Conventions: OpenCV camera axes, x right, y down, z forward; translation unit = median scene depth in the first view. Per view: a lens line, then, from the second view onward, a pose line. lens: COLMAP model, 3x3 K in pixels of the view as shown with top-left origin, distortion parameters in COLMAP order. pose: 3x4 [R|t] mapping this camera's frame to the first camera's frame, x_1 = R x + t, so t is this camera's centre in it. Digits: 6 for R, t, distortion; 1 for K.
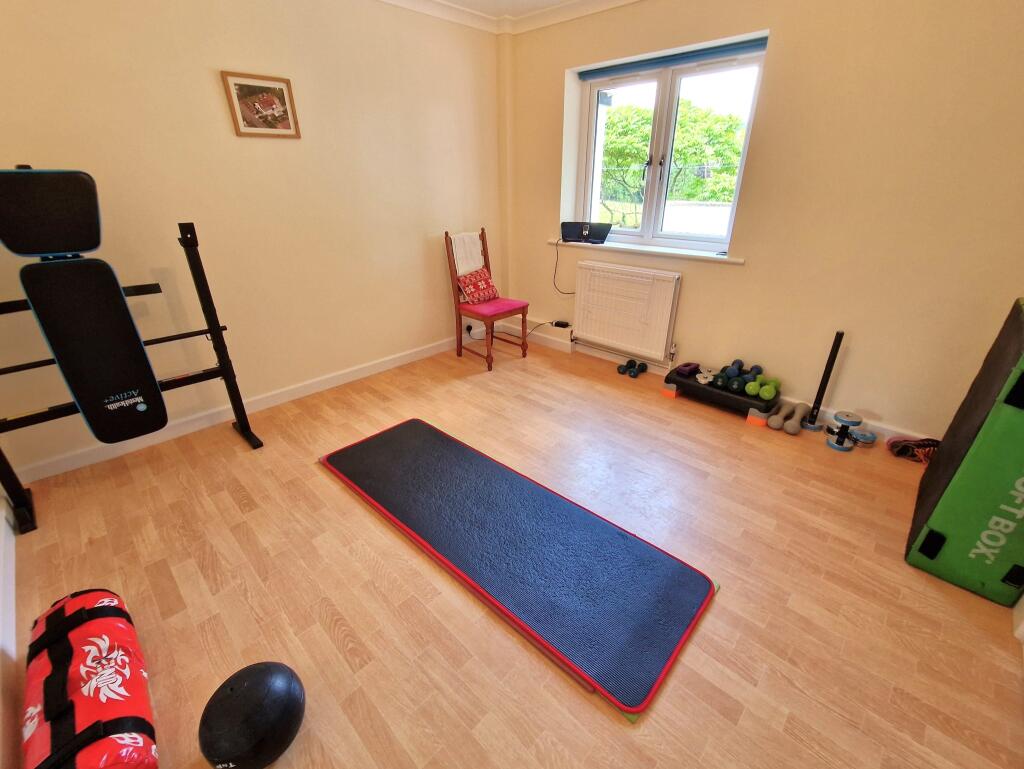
lens RADIAL K [[441.4, 0, 507.7], [0, 441.4, 392.1], [0, 0, 1]] dist [-0.018274, 0.000043]
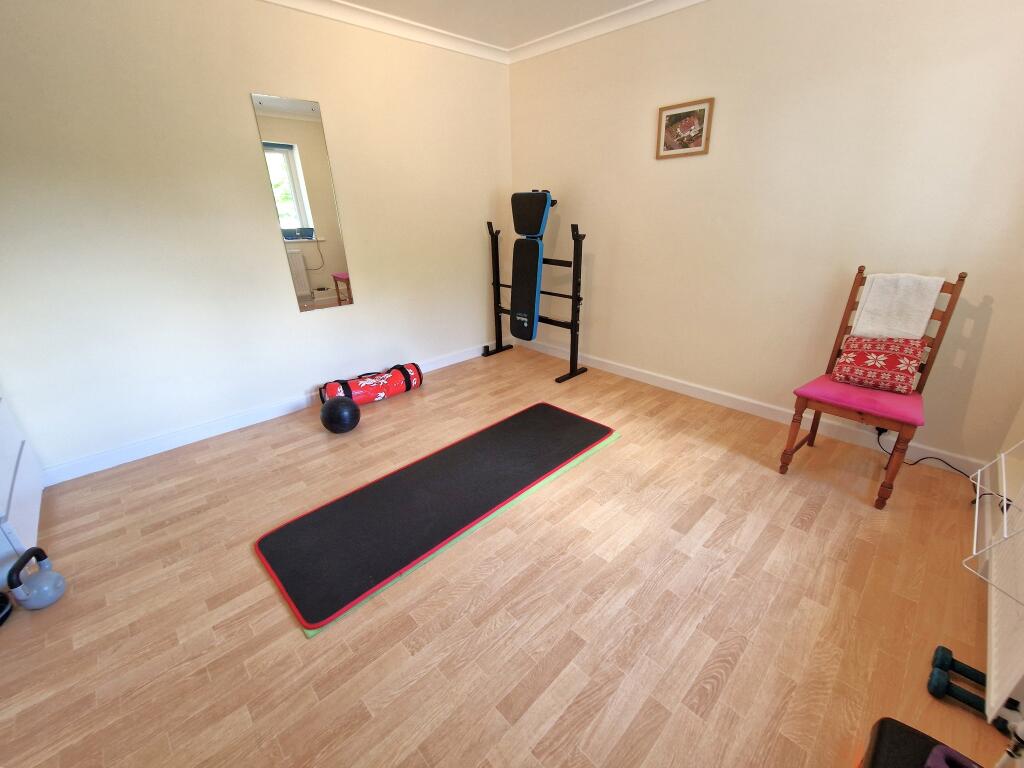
lens RADIAL K [[420.0, 0, 510.4], [0, 420.0, 375.9], [0, 0, 1]] dist [0.007532, -0.005599]
pose [[-0.032028, 0.374135, -0.926821, 0.688539], [-0.415056, 0.838582, 0.352858, -0.307823], [0.909232, 0.395984, 0.128429, 0.680342]]
